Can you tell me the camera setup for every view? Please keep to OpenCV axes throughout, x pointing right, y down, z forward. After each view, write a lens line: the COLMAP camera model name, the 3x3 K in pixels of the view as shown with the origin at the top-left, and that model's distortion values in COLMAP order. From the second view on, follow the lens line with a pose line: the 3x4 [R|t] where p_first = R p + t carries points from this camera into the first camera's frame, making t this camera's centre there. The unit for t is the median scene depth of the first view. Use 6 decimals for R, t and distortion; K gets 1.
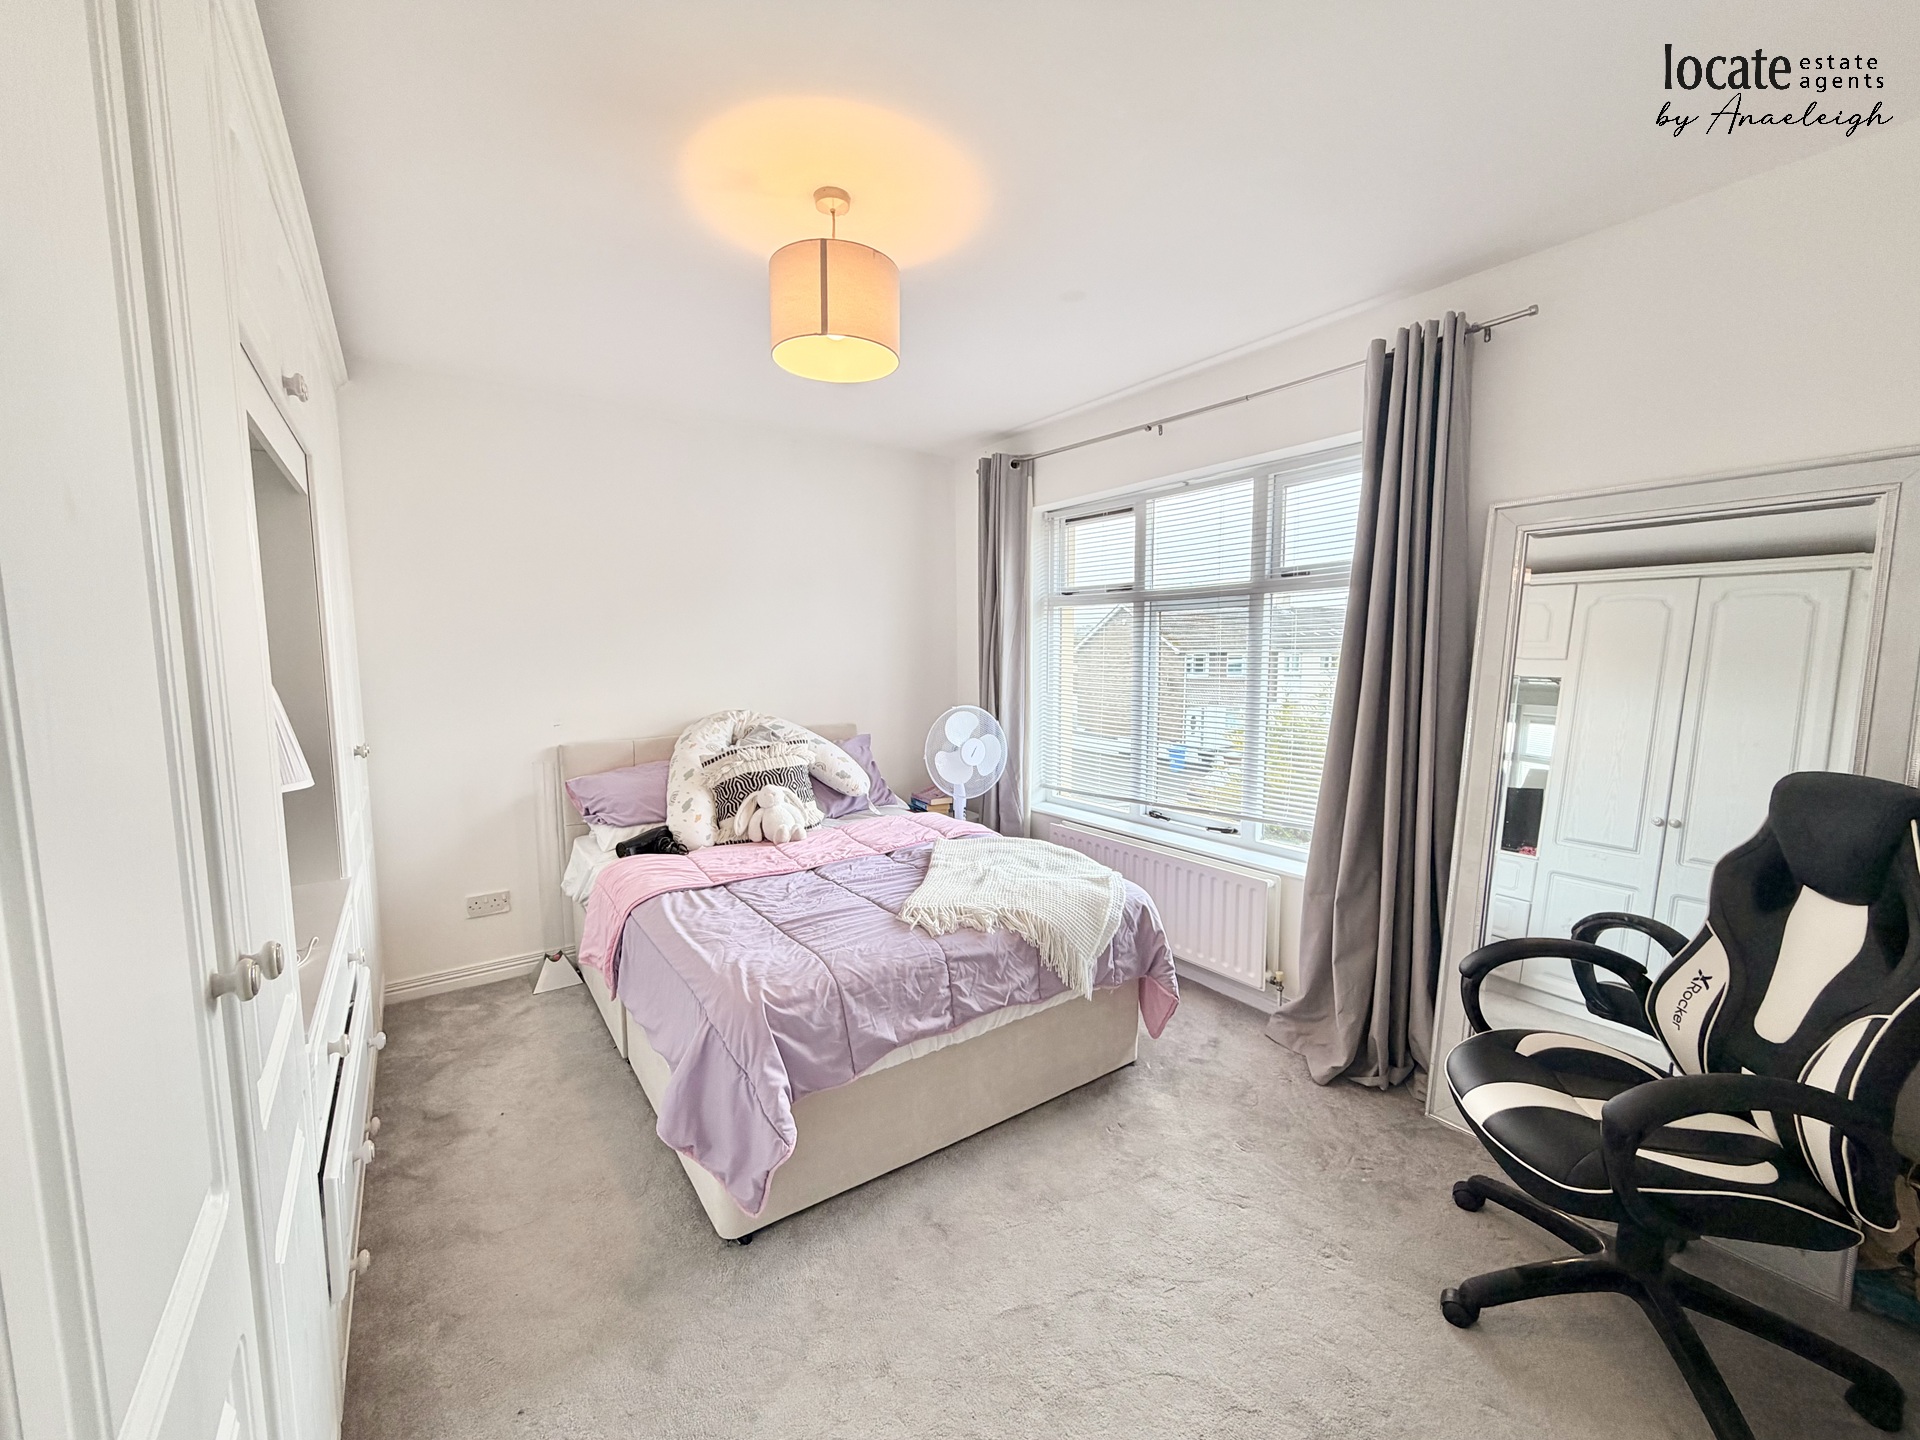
lens RADIAL K [[763.1, 0, 954.6], [0, 763.1, 723.1], [0, 0, 1]] dist [-0.000083, -0.000538]
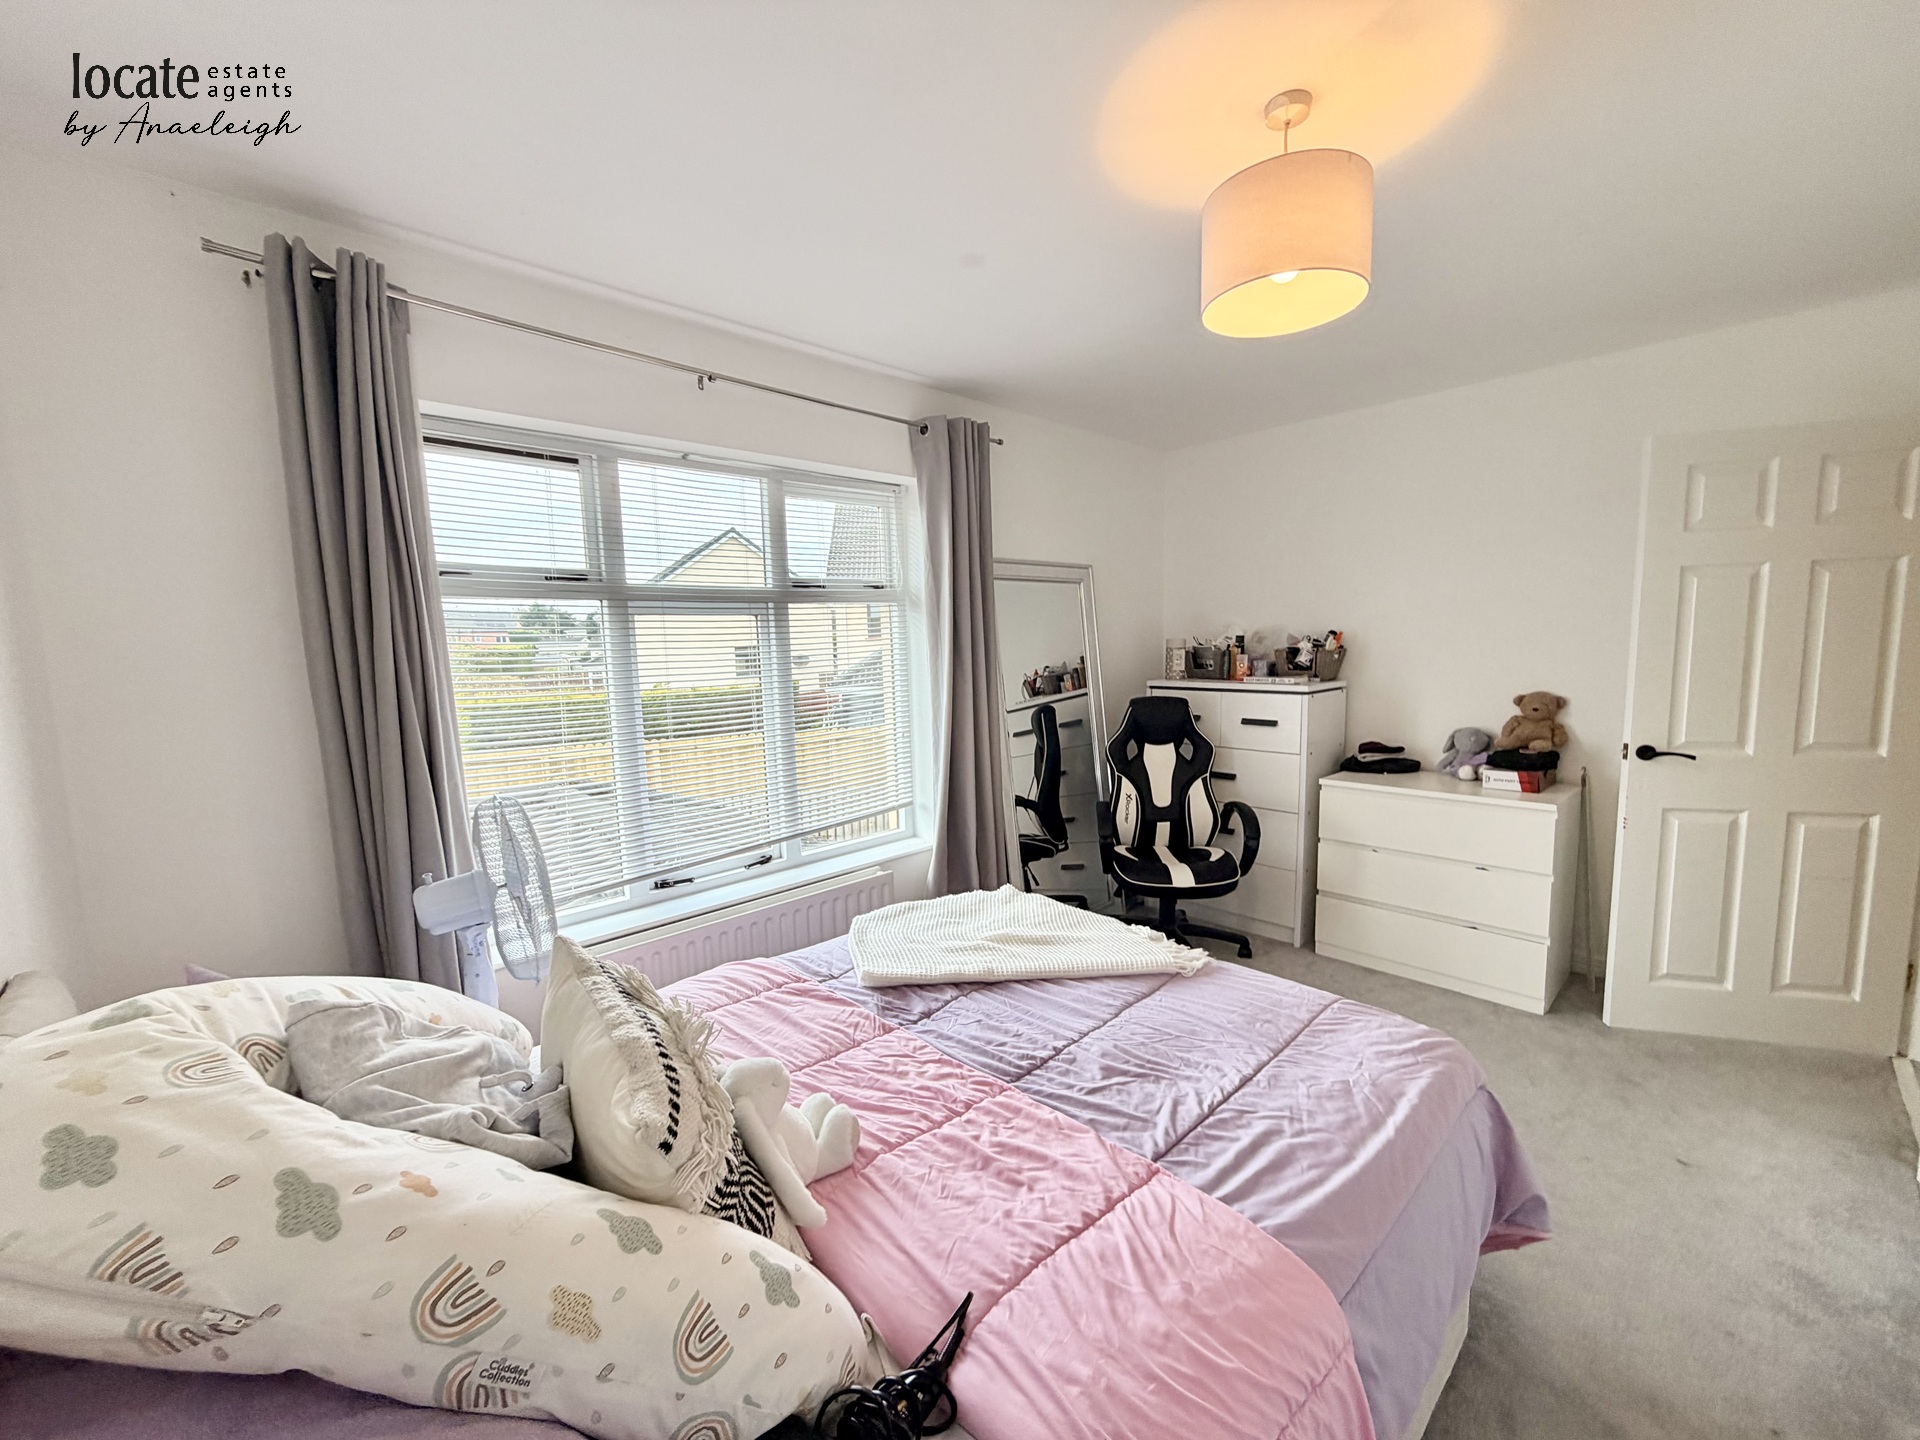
lens RADIAL K [[763.1, 0, 954.6], [0, 763.1, 723.1], [0, 0, 1]] dist [-0.000083, -0.000538]
pose [[-0.137125, -0.099639, 0.985530, -0.594831], [0.123995, 0.985376, 0.116875, -0.105639], [-0.982762, 0.138227, -0.122765, 0.932040]]
